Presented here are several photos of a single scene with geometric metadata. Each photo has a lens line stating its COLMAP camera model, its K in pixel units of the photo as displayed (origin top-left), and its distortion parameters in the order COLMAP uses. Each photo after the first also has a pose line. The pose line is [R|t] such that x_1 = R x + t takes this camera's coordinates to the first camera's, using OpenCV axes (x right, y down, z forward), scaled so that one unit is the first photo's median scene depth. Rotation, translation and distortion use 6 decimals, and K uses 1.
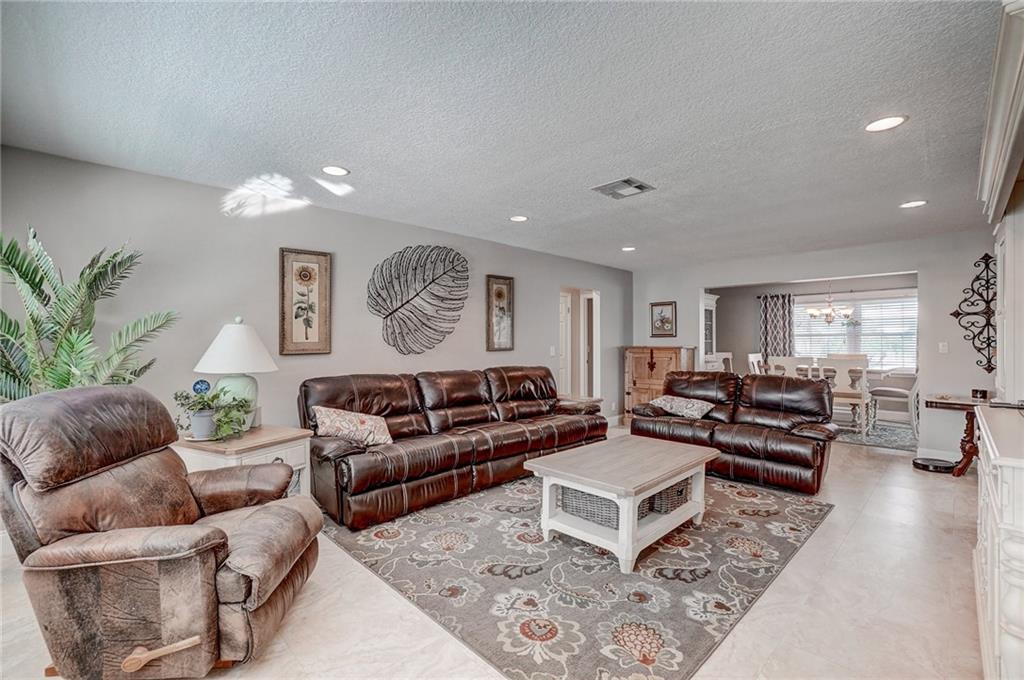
lens RADIAL K [[451.2, 0, 512.9], [0, 451.2, 356.3], [0, 0, 1]] dist [-0.051302, 0.000108]
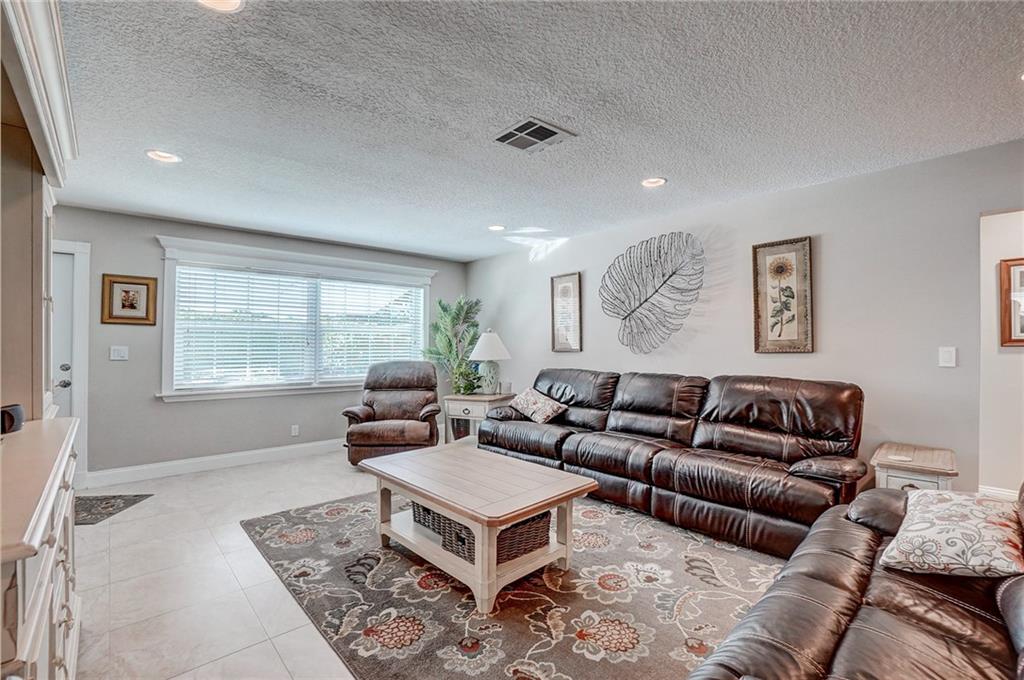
lens RADIAL K [[464.4, 0, 514.7], [0, 464.4, 340.3], [0, 0, 1]] dist [-0.022754, 0.000017]
pose [[-0.037125, -0.009710, -0.999263, 0.816567], [-0.024762, 0.999655, -0.008793, -0.019101], [0.999004, 0.024418, -0.037353, 0.781527]]
